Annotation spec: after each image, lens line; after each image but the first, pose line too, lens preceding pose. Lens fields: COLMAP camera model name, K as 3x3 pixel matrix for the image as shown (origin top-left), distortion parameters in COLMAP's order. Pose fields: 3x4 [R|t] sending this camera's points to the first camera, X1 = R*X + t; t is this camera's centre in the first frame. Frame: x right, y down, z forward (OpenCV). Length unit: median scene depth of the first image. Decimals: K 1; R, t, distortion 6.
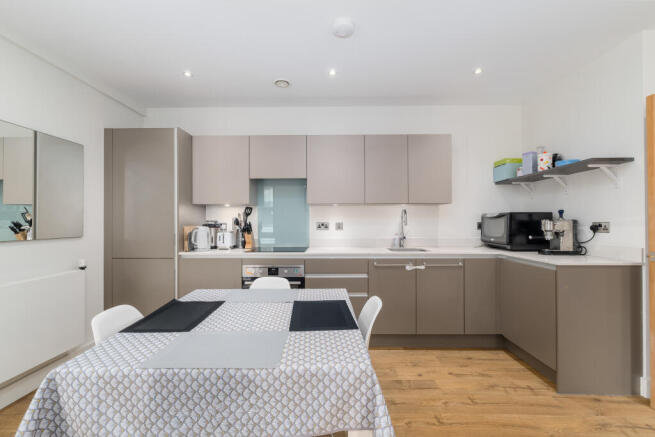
lens RADIAL K [[281.0, 0, 327.5], [0, 281.0, 218.5], [0, 0, 1]] dist [-0.000509, -0.000166]
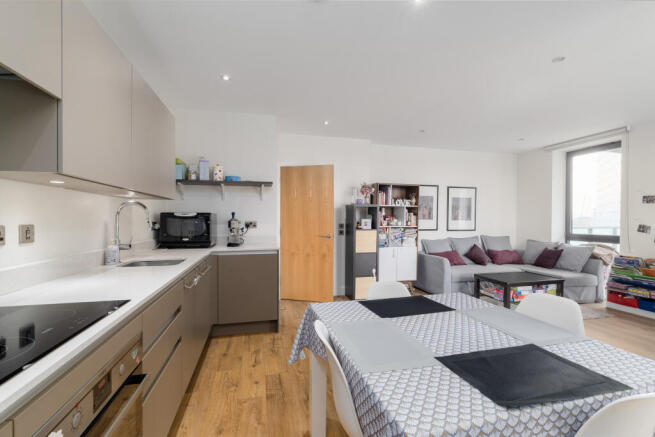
lens RADIAL K [[279.0, 0, 327.5], [0, 279.0, 218.5], [0, 0, 1]] dist [0.000318, 0.000025]
pose [[-0.249785, 0.003622, 0.968294, -0.629261], [-0.015613, 0.999848, -0.007768, 0.002715], [-0.968175, -0.017058, -0.249691, 0.977784]]
